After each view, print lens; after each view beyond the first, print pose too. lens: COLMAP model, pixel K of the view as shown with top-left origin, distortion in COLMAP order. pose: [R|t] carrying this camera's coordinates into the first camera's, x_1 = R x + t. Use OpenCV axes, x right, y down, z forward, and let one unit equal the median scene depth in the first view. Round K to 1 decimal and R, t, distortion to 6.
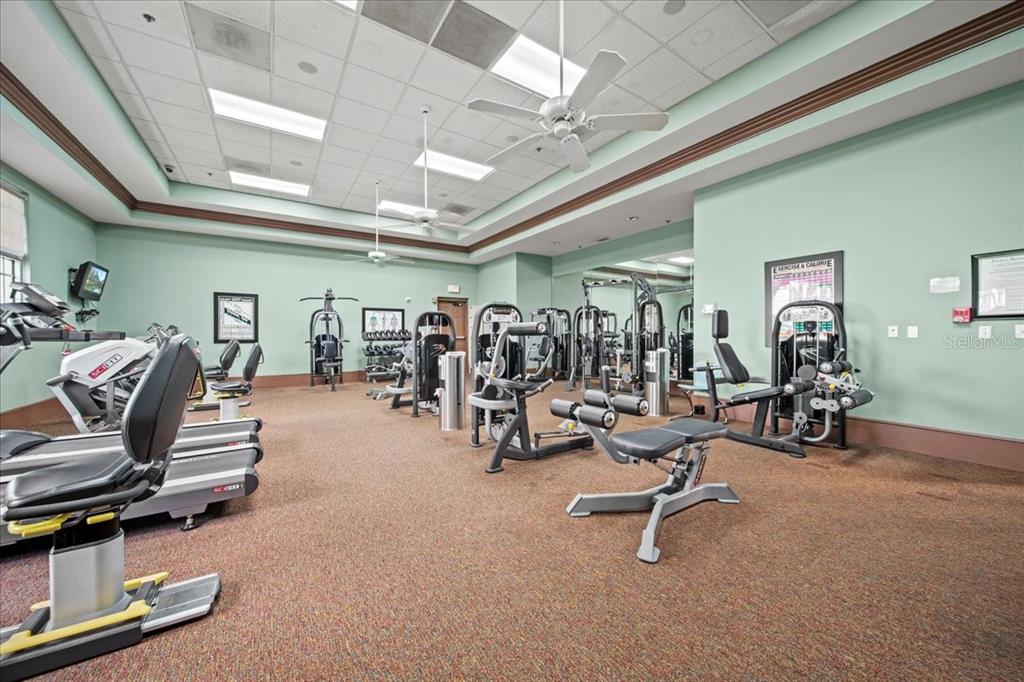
lens RADIAL K [[369.2, 0, 511.5], [0, 369.2, 329.8], [0, 0, 1]] dist [-0.001700, -0.000313]
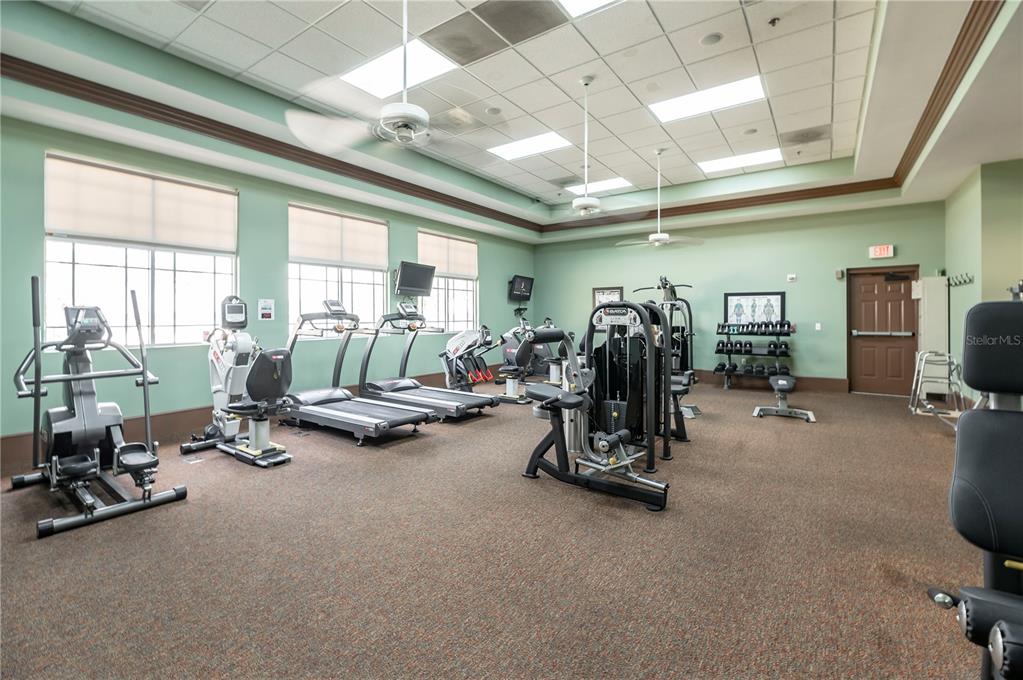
lens RADIAL K [[443.0, 0, 514.6], [0, 443.0, 311.5], [0, 0, 1]] dist [-0.000971, -0.000172]
pose [[0.372015, -0.004690, -0.928215, 0.471856], [0.009955, 0.999950, -0.001063, -0.033323], [0.928173, -0.008845, 0.372043, 0.304324]]
